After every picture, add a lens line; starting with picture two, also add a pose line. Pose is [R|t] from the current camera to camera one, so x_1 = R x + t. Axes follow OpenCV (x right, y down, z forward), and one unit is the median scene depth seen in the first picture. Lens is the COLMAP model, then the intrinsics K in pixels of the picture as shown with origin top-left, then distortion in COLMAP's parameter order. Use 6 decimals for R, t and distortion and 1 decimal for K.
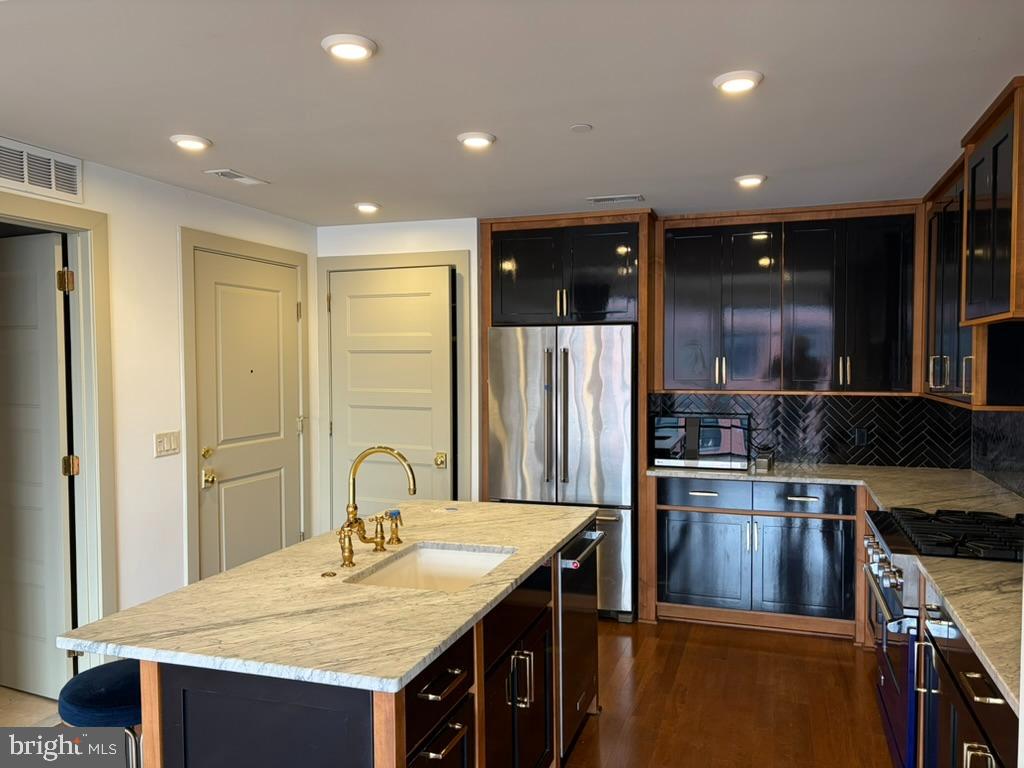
lens RADIAL K [[772.0, 0, 520.7], [0, 772.0, 392.9], [0, 0, 1]] dist [0.036770, -0.024568]
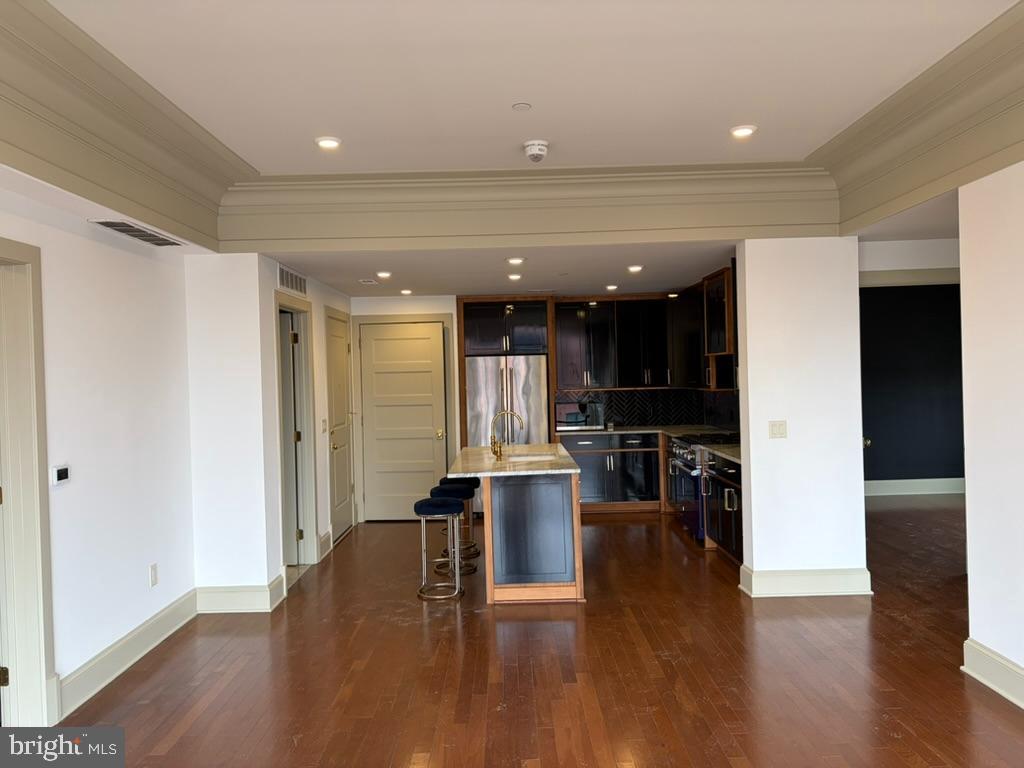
lens RADIAL K [[772.0, 0, 510.5], [0, 772.0, 373.0], [0, 0, 1]] dist [0.036770, -0.024568]
pose [[0.946319, -0.020871, 0.322559, -0.533784], [0.036628, 0.998410, -0.042856, 0.031837], [-0.321151, 0.052370, 0.945579, -0.728431]]
